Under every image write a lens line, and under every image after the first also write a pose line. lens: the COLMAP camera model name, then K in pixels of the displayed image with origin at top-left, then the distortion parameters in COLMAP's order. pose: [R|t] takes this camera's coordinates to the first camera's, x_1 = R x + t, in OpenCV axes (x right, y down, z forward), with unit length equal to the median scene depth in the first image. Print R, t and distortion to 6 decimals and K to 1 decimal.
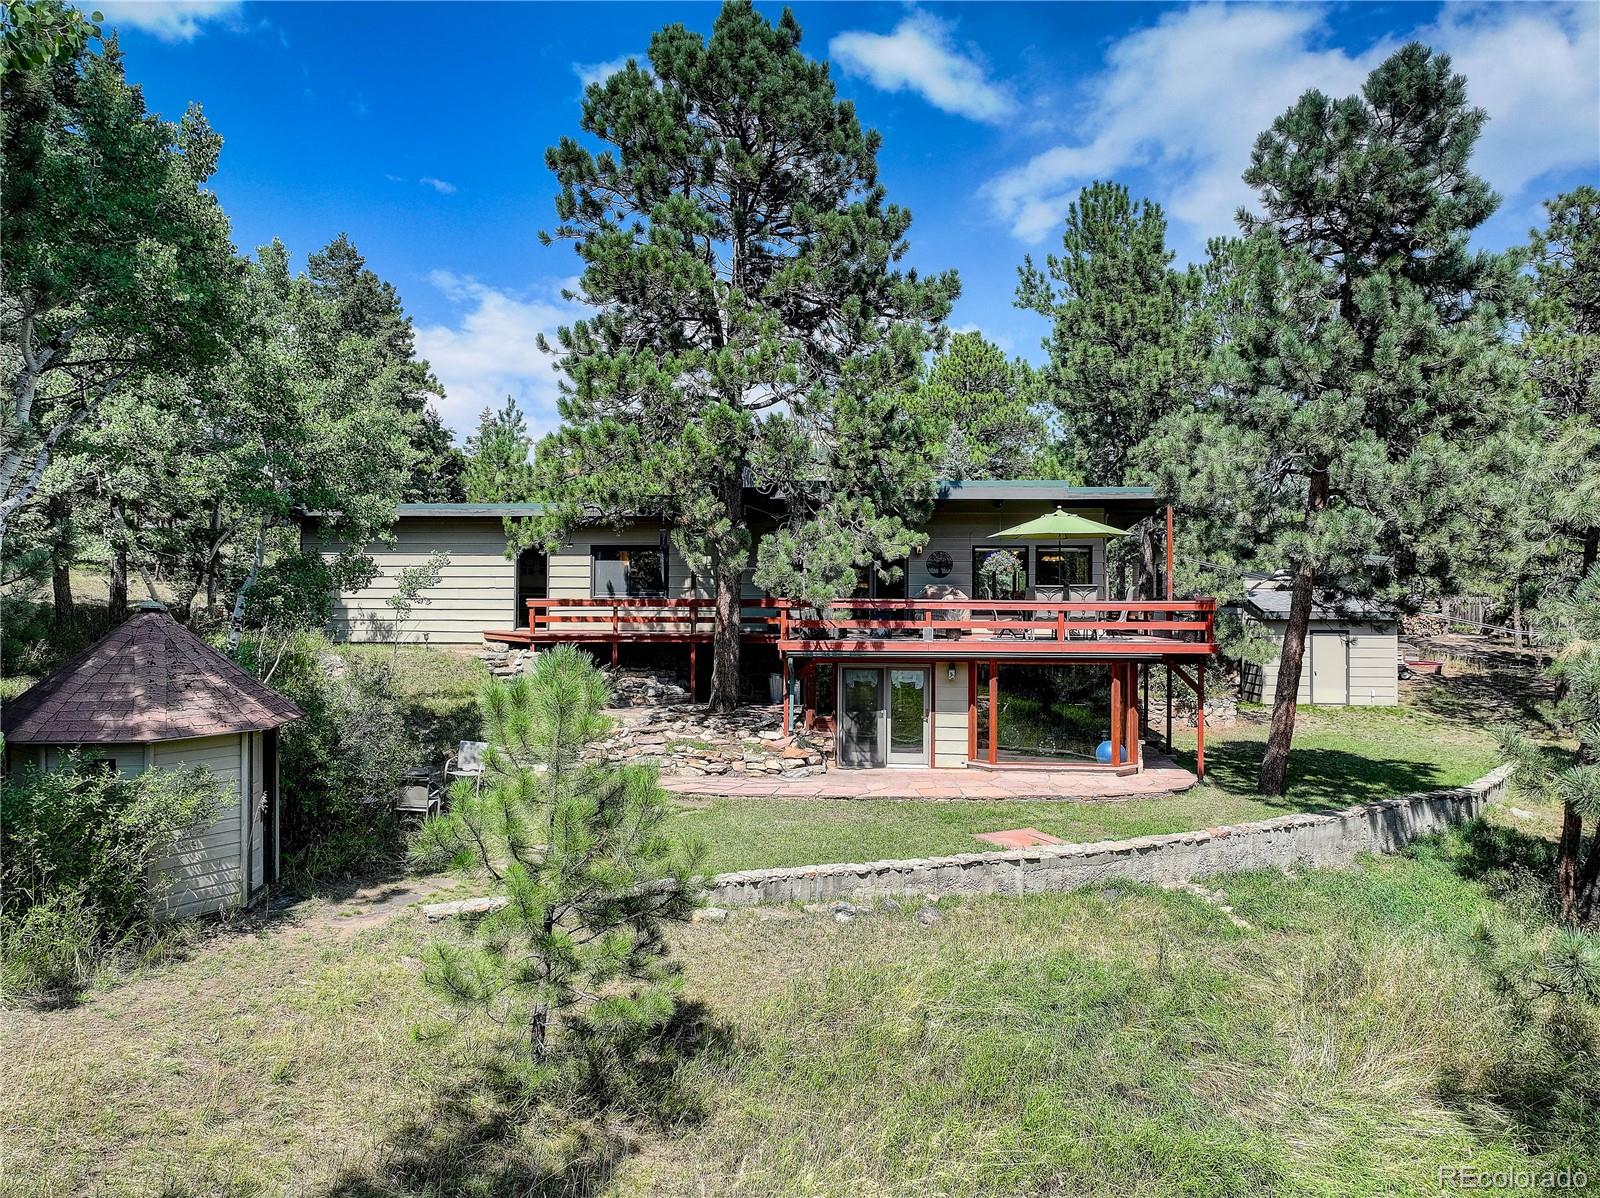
lens RADIAL K [[1125.3, 0, 792.4], [0, 1125.3, 598.4], [0, 0, 1]] dist [0.014187, 0.020529]
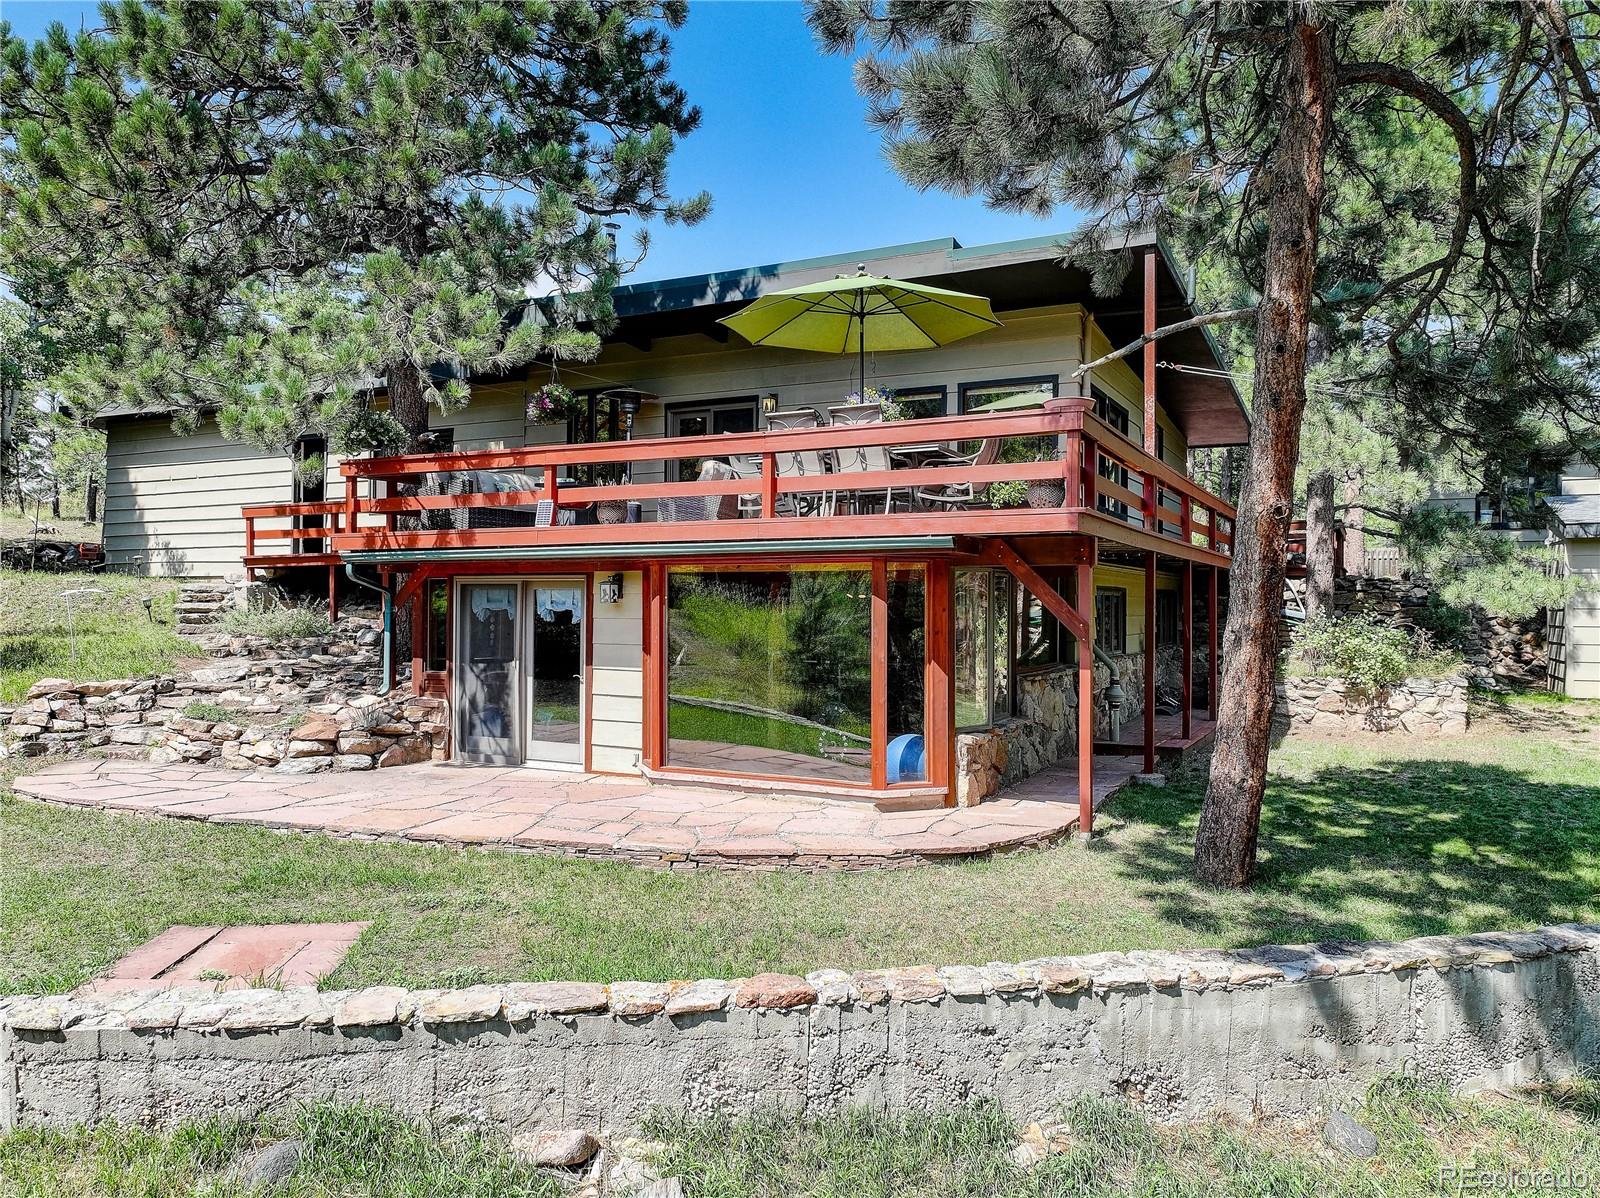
lens RADIAL K [[1125.3, 0, 806.6], [0, 1125.3, 602.0], [0, 0, 1]] dist [0.014187, 0.020529]
pose [[0.933056, -0.000653, -0.359729, 0.405989], [-0.000584, 0.999994, -0.003330, 0.073775], [0.359730, 0.003317, 0.933051, 0.550798]]
